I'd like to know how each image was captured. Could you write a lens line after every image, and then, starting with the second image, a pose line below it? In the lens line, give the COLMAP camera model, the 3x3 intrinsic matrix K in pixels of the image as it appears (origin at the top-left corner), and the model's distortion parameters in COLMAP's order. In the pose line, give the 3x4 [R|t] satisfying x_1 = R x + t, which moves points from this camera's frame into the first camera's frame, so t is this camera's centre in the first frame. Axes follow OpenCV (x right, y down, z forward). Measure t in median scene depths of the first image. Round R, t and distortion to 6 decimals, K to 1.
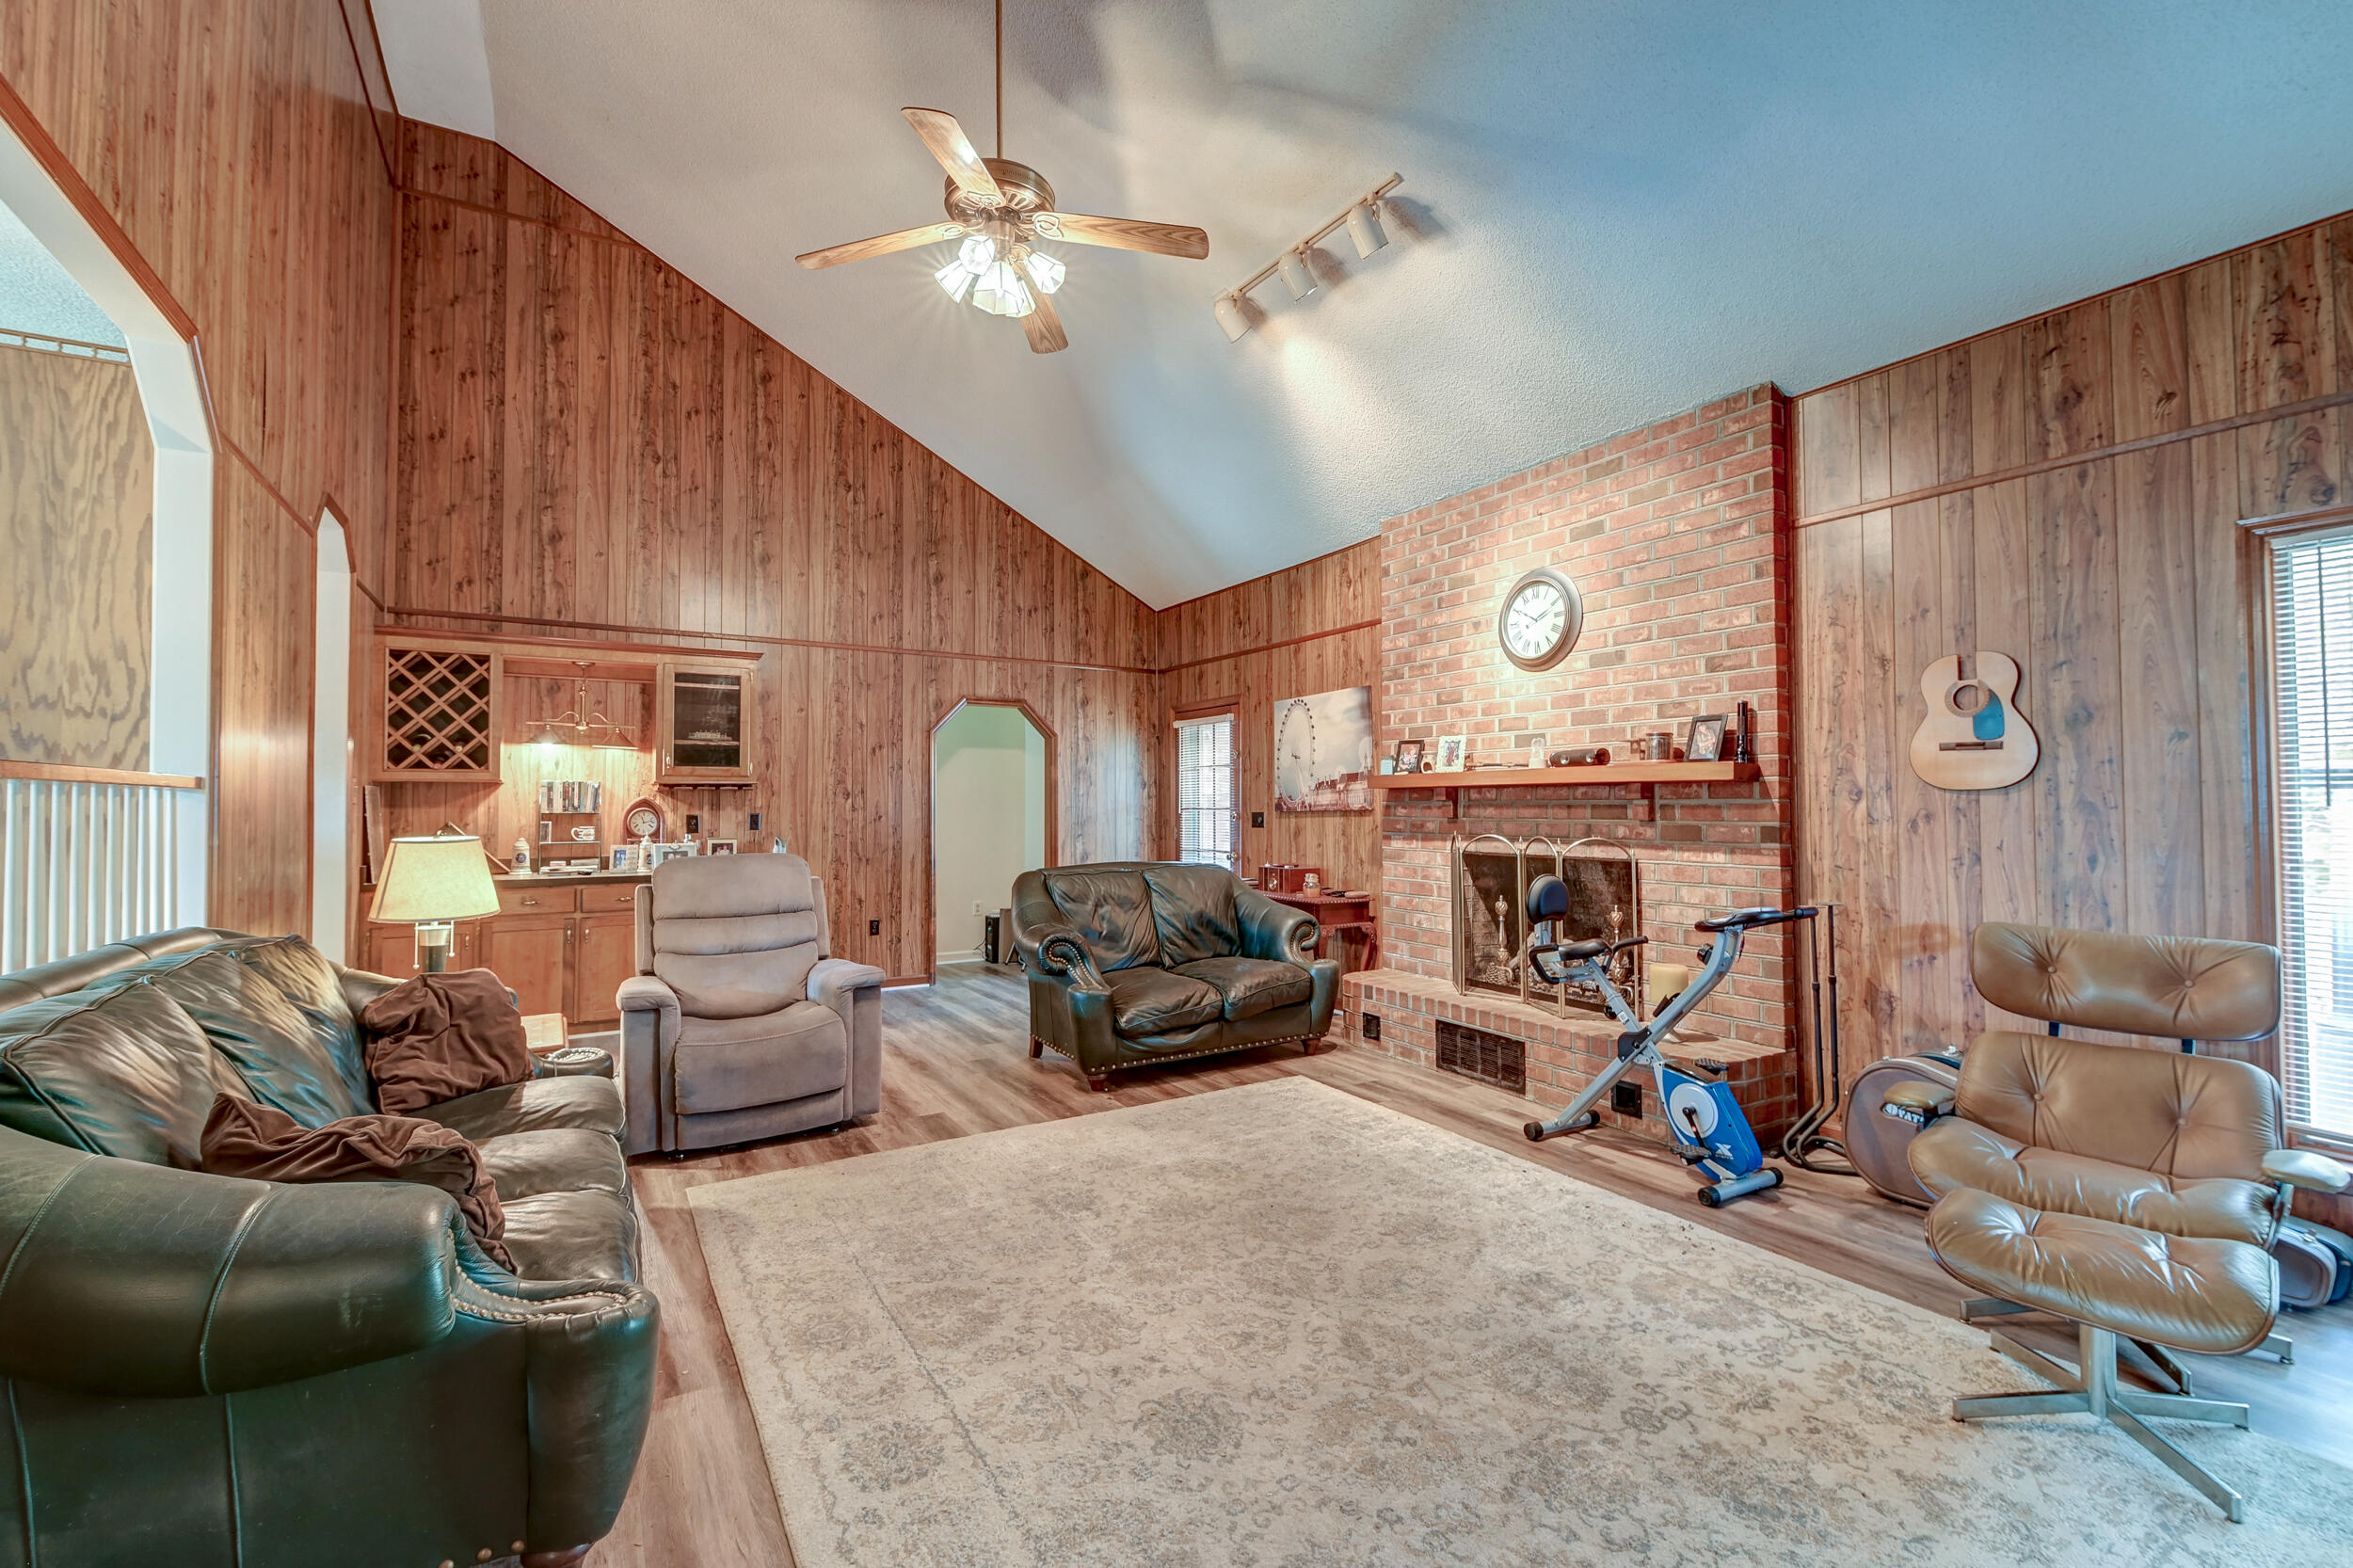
lens RADIAL K [[1019.8, 0, 1190.5], [0, 1019.8, 781.0], [0, 0, 1]] dist [0.022251, -0.011878]
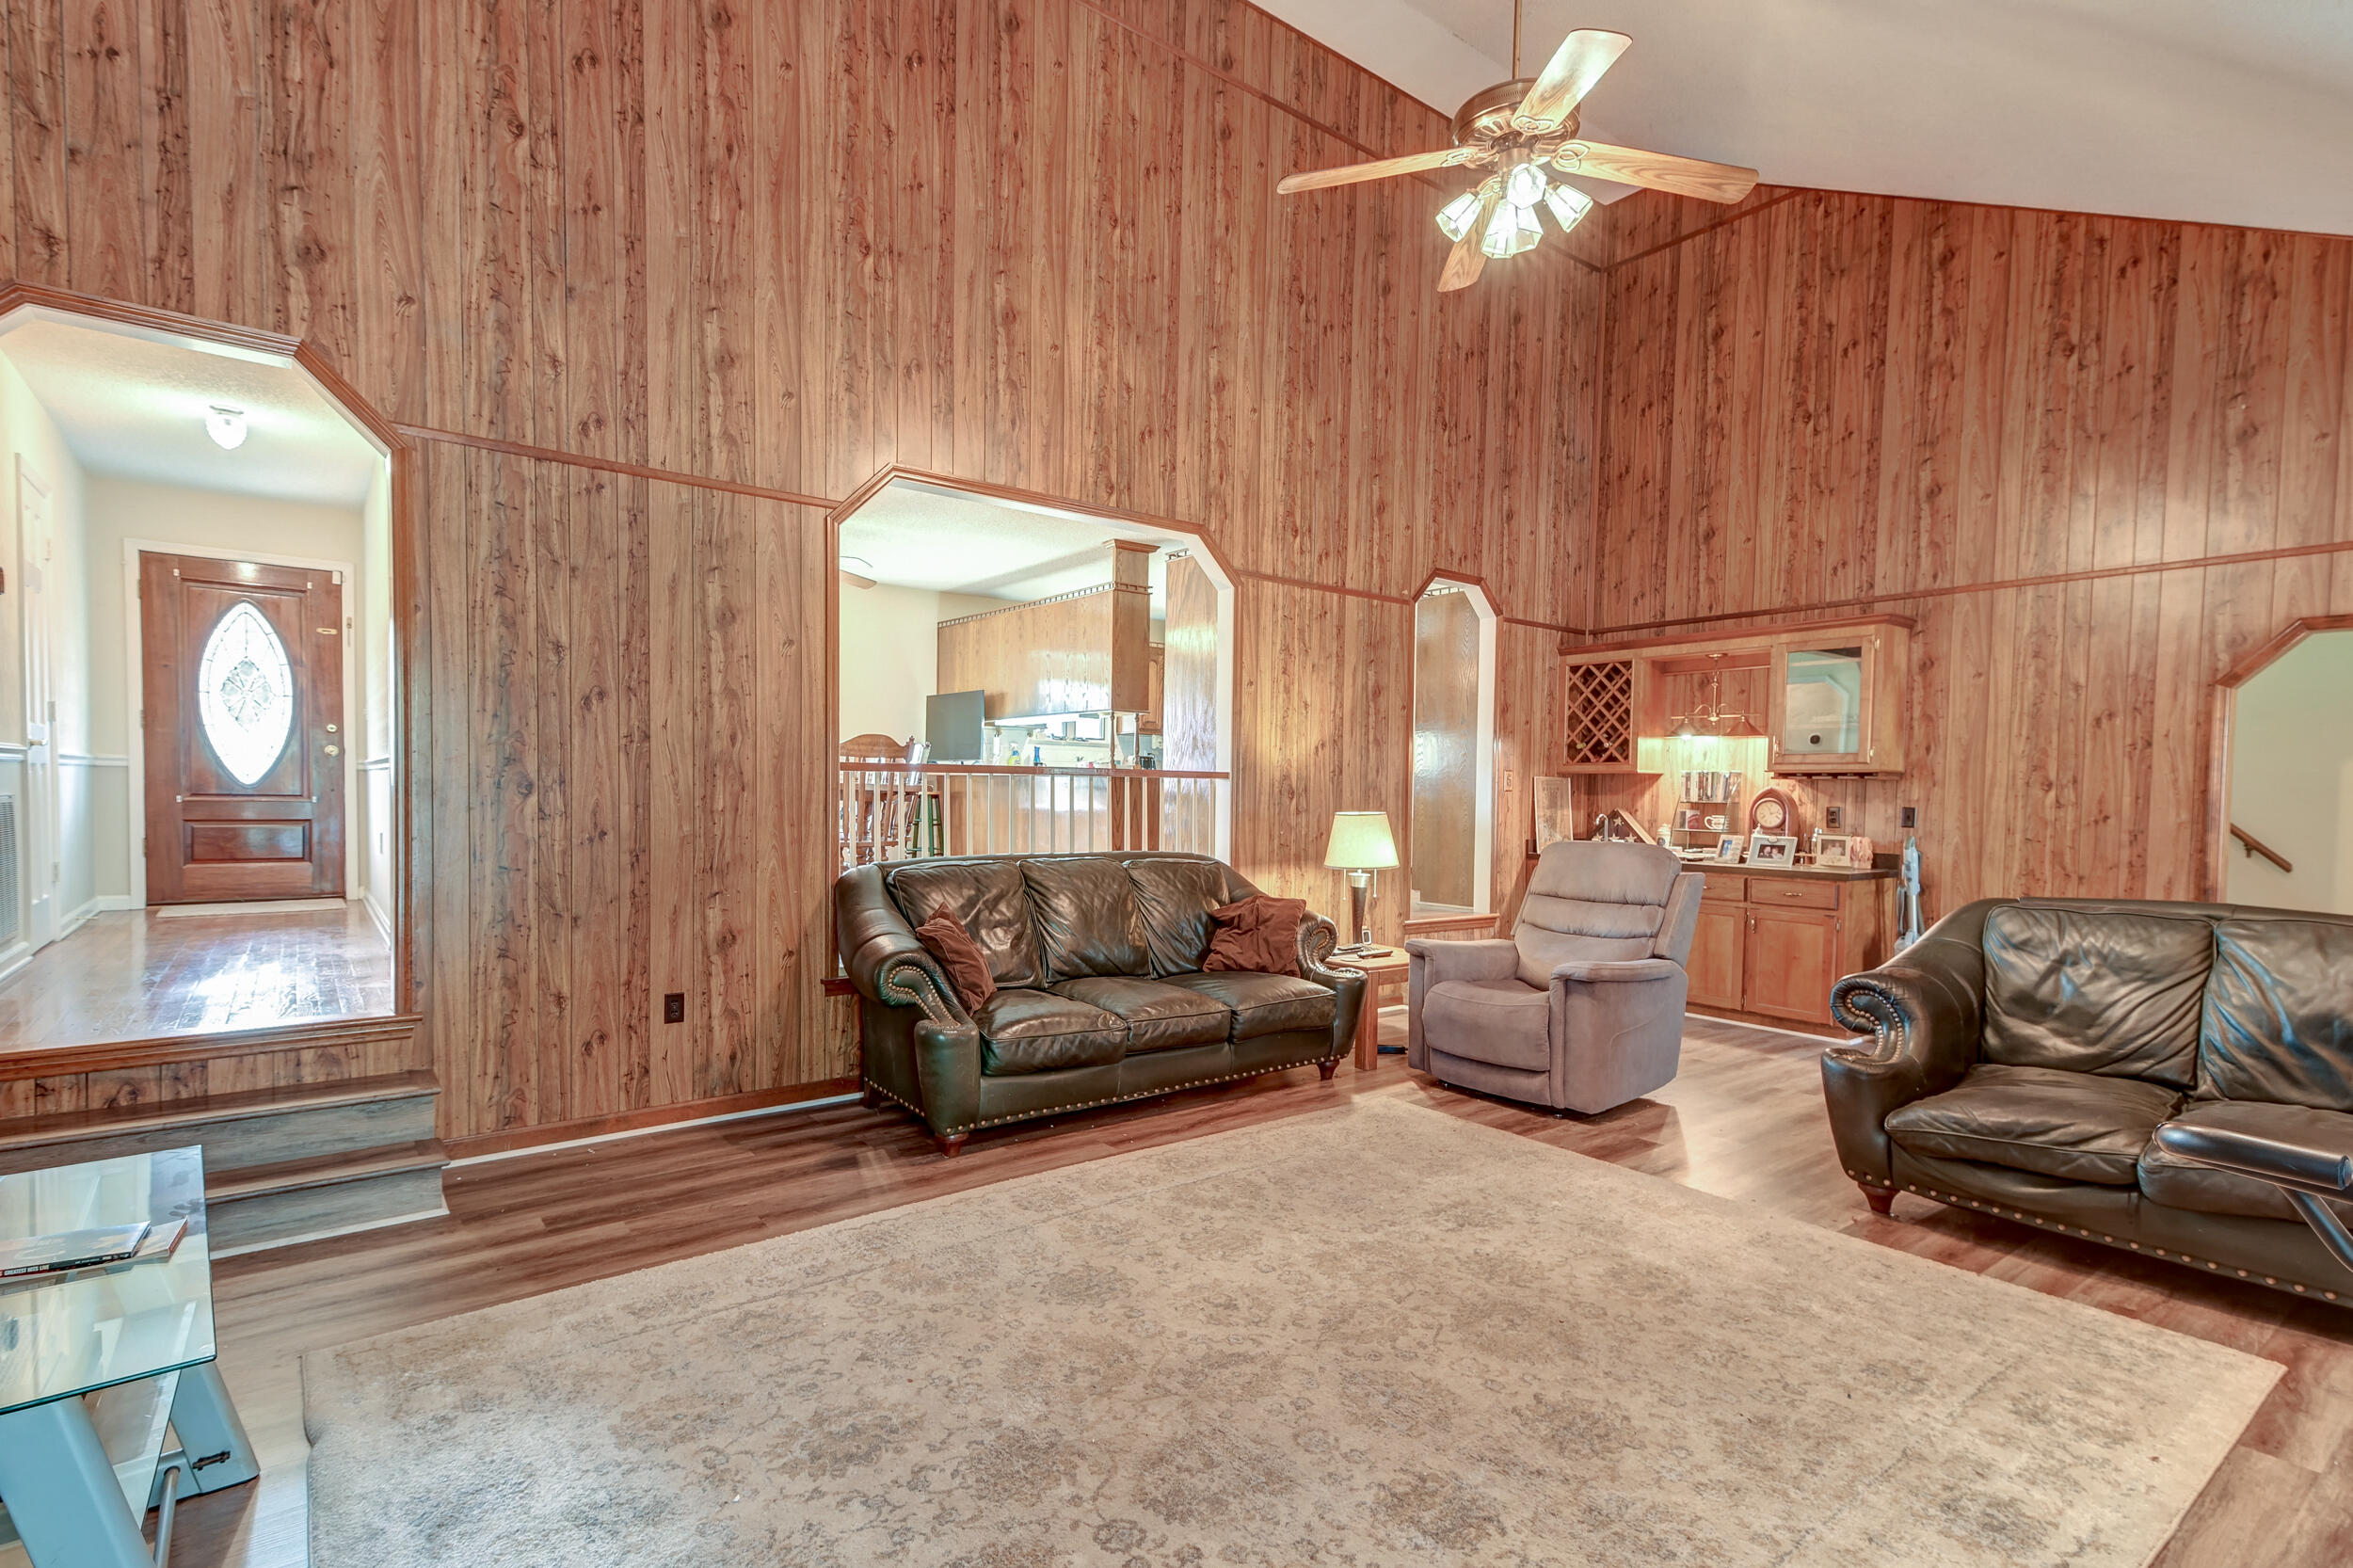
lens RADIAL K [[1101.5, 0, 1145.9], [0, 1101.5, 833.1], [0, 0, 1]] dist [0.026304, -0.000667]
pose [[0.095431, 0.044864, -0.994425, 0.548275], [0.007872, 0.998919, 0.045822, 0.008029], [0.995405, -0.012201, 0.094974, 0.396702]]
